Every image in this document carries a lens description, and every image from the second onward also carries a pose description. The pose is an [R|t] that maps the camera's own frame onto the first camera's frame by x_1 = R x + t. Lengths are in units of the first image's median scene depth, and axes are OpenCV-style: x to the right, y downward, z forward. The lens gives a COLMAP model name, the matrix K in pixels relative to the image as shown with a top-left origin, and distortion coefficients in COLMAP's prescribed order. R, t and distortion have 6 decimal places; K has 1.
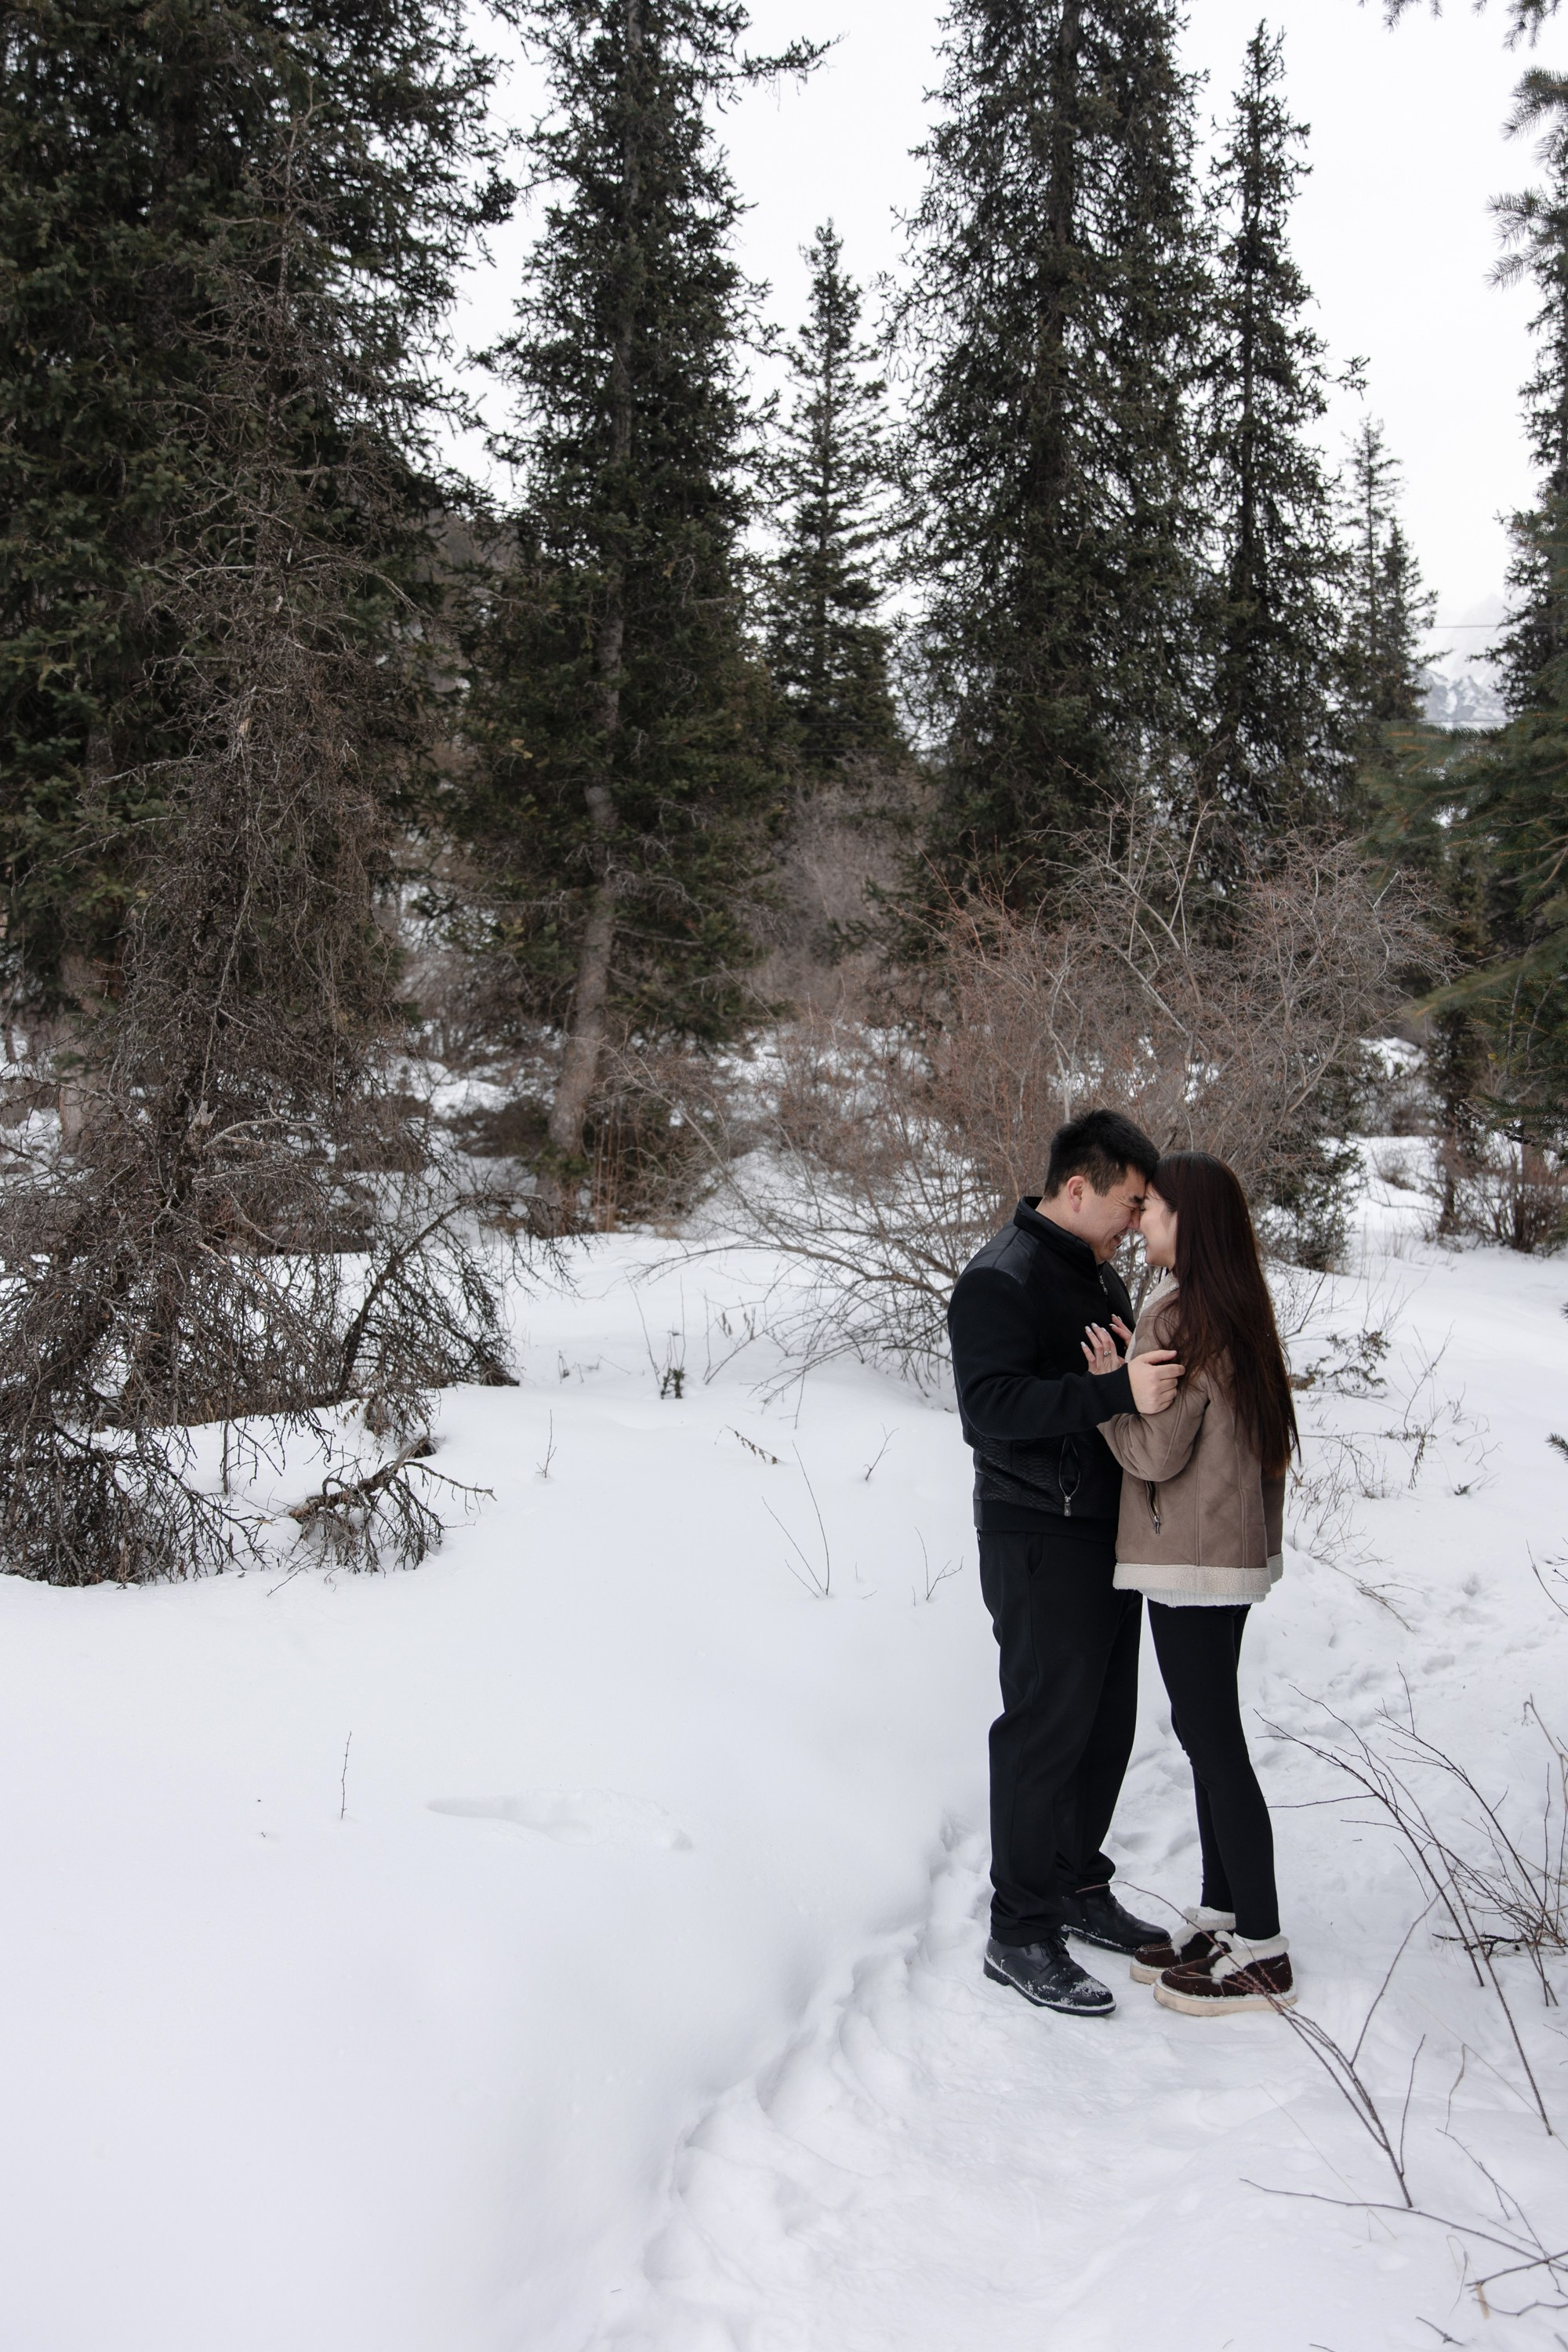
lens RADIAL K [[1899.5, 0, 776.0], [0, 1899.5, 1168.5], [0, 0, 1]] dist [-0.049454, 0.000712]
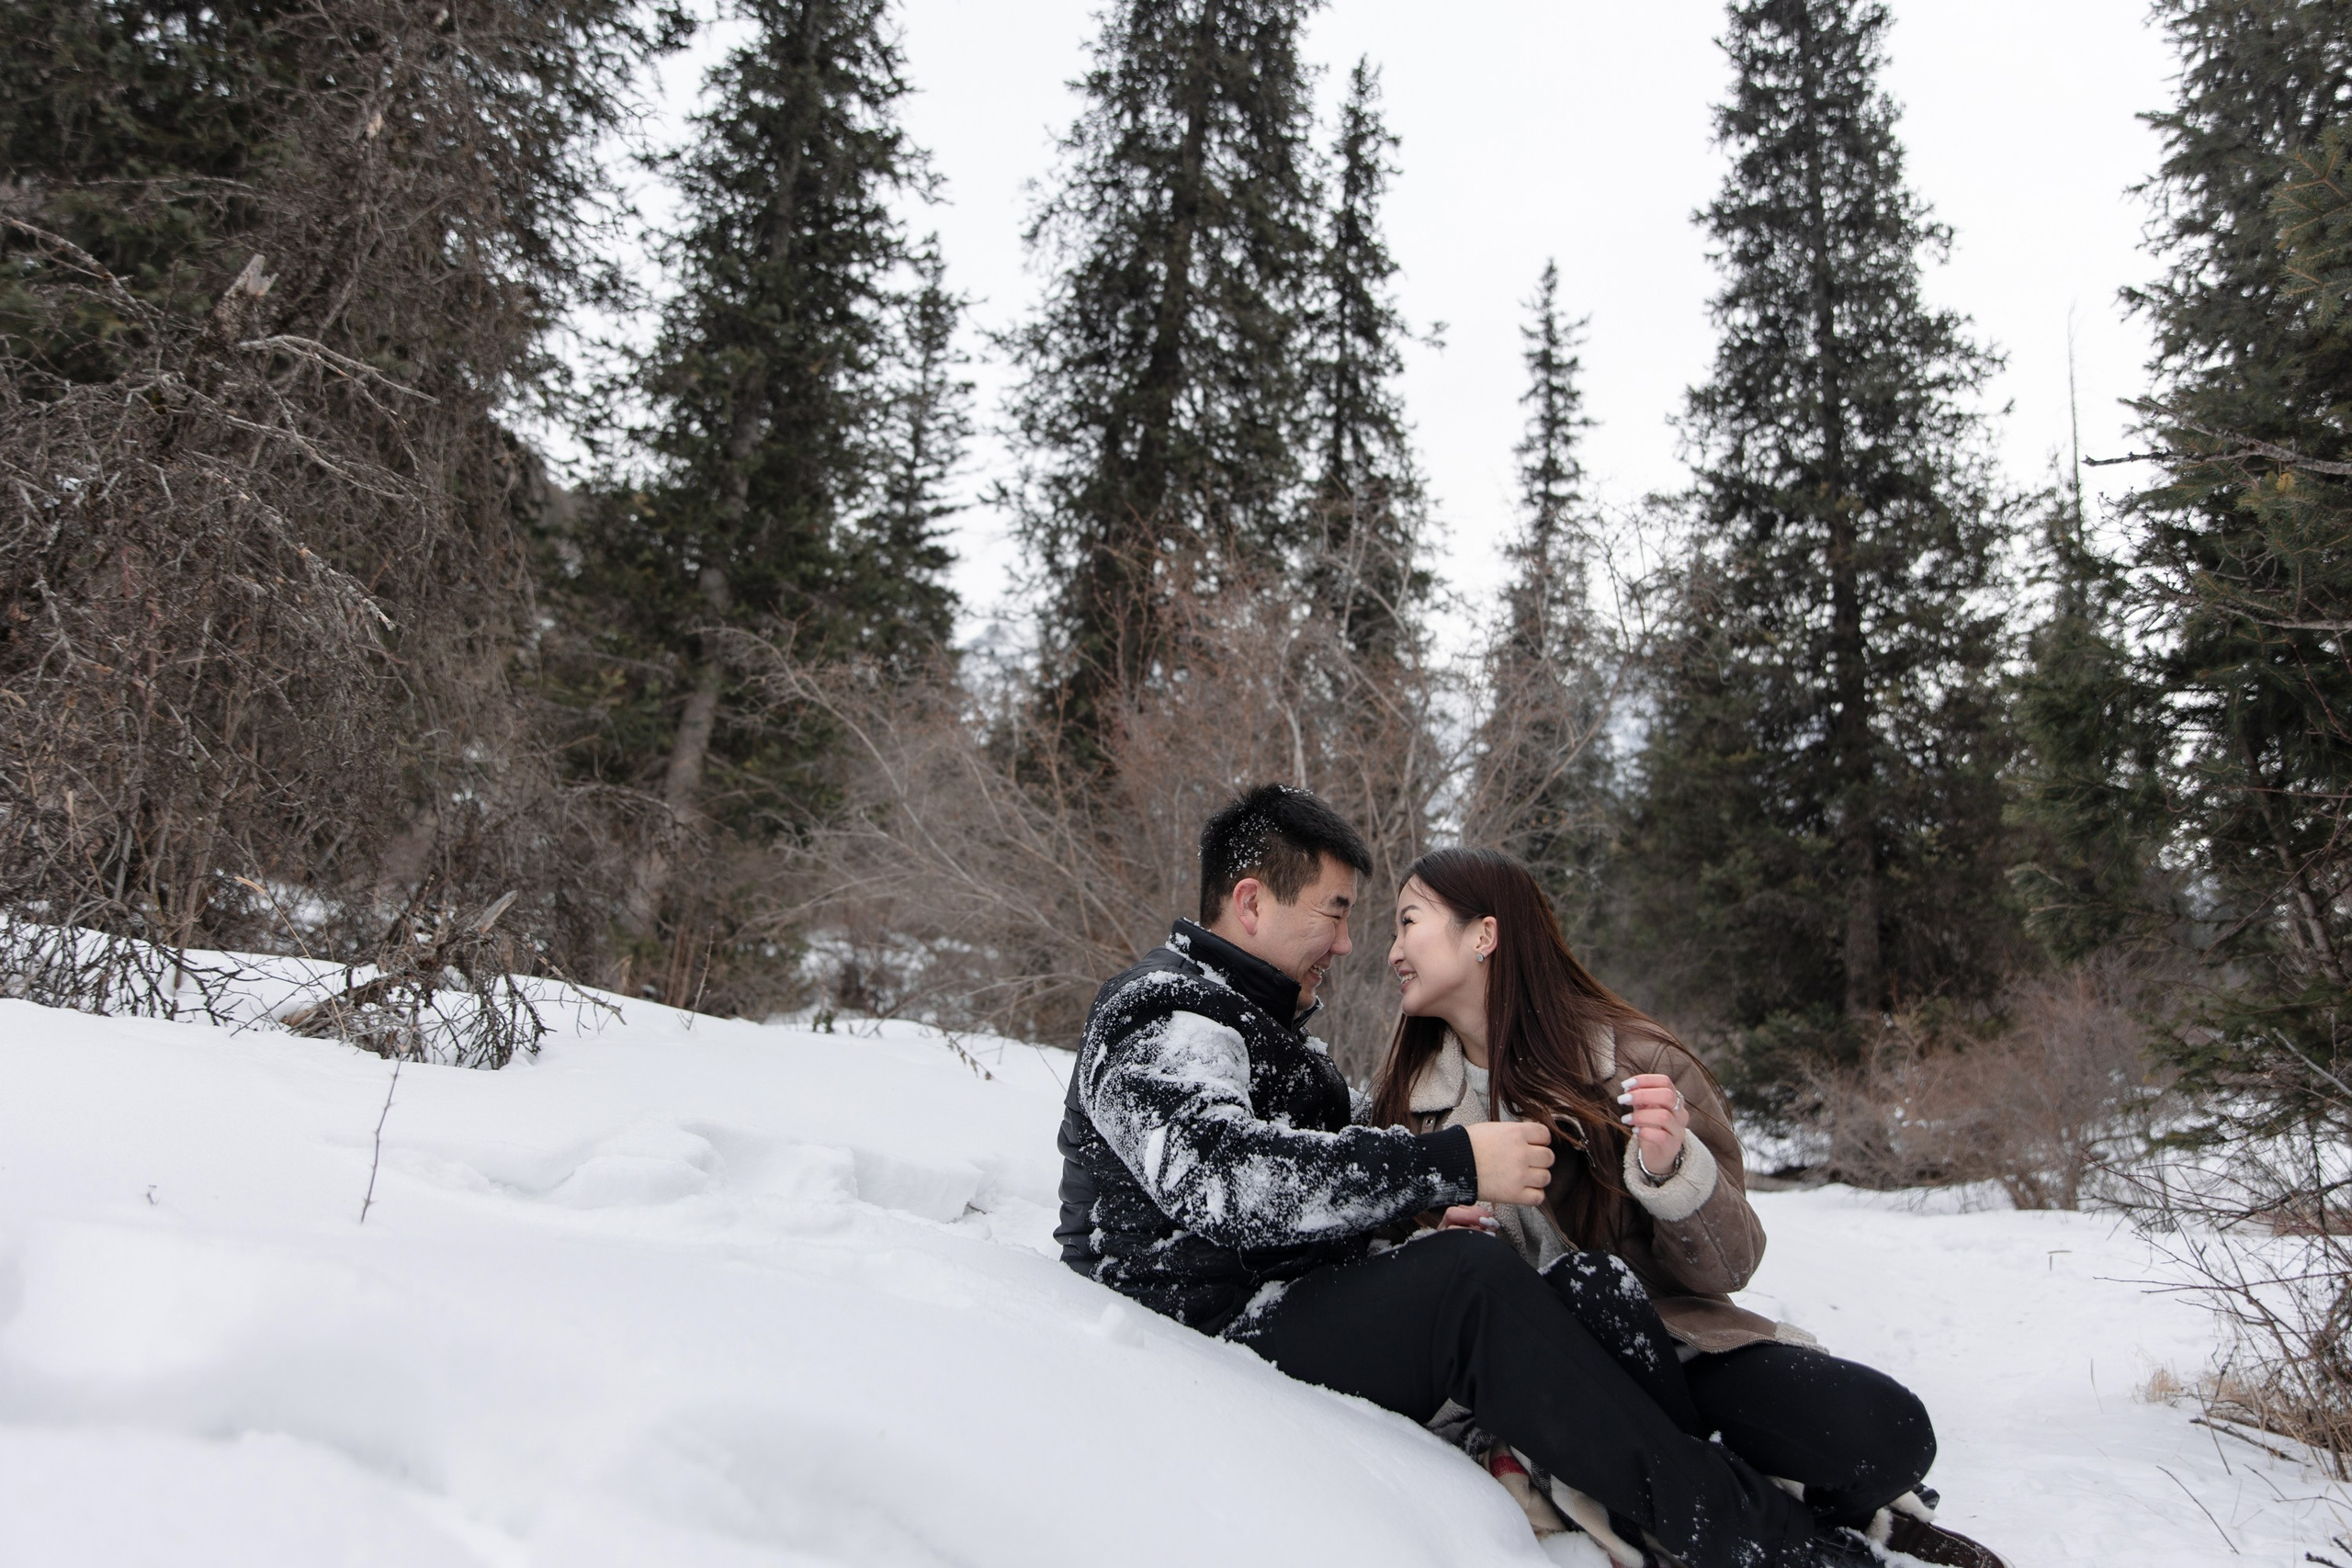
lens RADIAL K [[1648.9, 0, 1160.0], [0, 1648.9, 796.0], [0, 0, 1]] dist [-0.000154, 0.001526]
pose [[0.971601, 0.105502, 0.211803, -0.034441], [-0.057212, 0.973285, -0.222357, 0.076702], [-0.229604, 0.203924, 0.951681, 0.141191]]
